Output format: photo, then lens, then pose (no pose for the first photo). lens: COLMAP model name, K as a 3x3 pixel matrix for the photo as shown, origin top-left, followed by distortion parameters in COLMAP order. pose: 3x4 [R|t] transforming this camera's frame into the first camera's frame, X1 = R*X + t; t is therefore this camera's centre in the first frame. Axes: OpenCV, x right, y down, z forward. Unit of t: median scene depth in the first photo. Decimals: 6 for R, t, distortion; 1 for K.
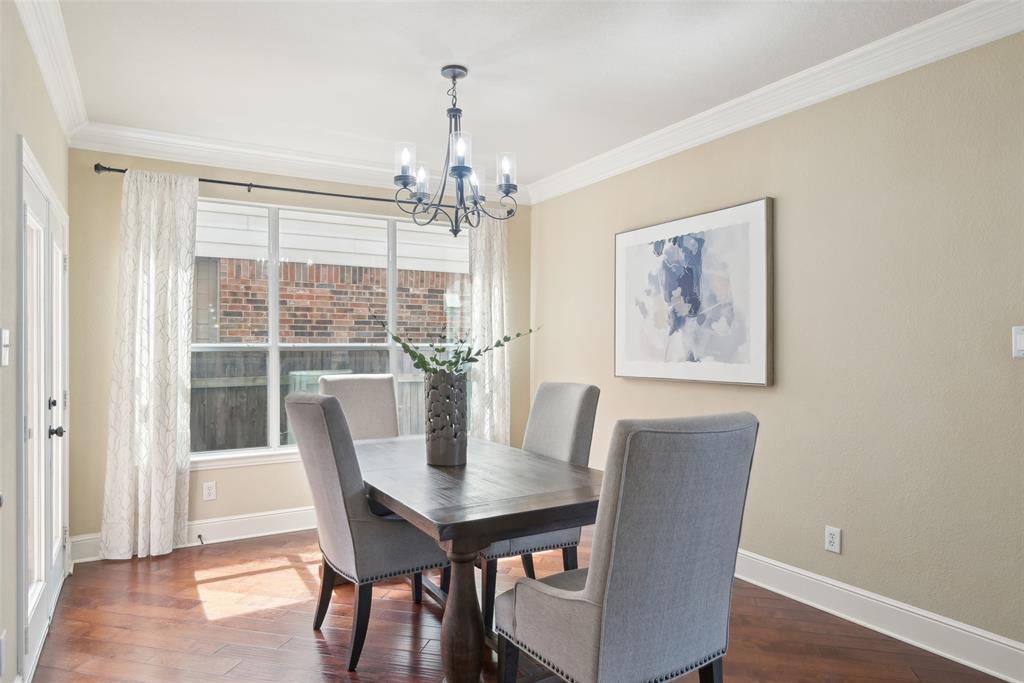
lens RADIAL K [[624.9, 0, 518.2], [0, 624.9, 342.7], [0, 0, 1]] dist [-0.026975, -0.002775]
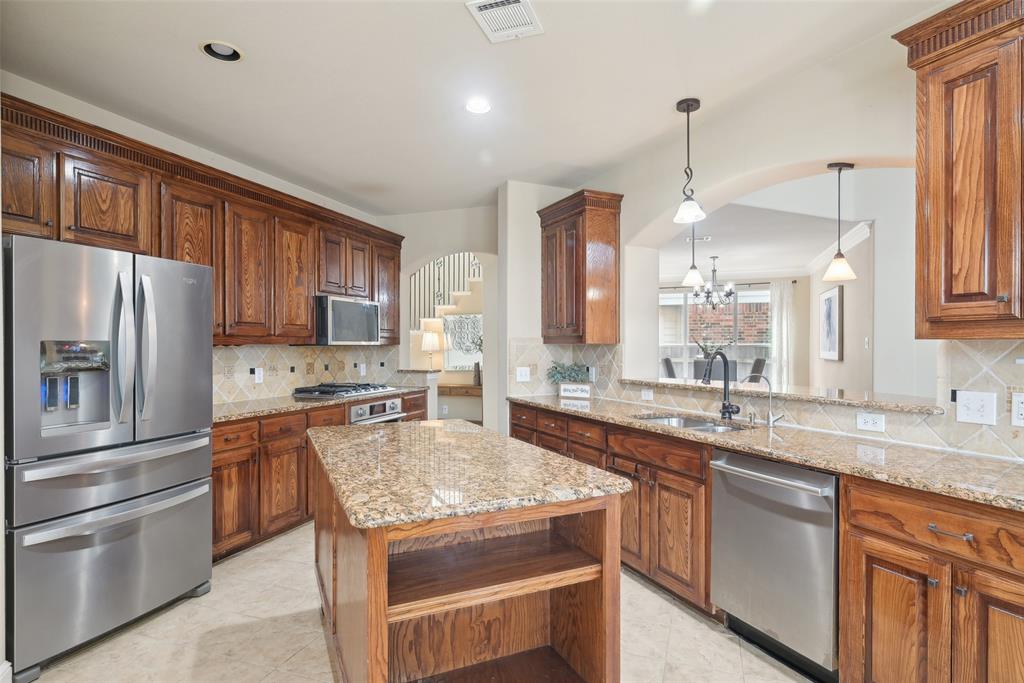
lens RADIAL K [[552.9, 0, 517.6], [0, 552.9, 344.1], [0, 0, 1]] dist [0.003893, -0.000828]
pose [[0.635840, 0.000022, -0.771821, 0.650415], [0.001451, 0.999998, 0.001223, -0.000742], [0.771820, -0.001898, 0.635838, -0.709806]]
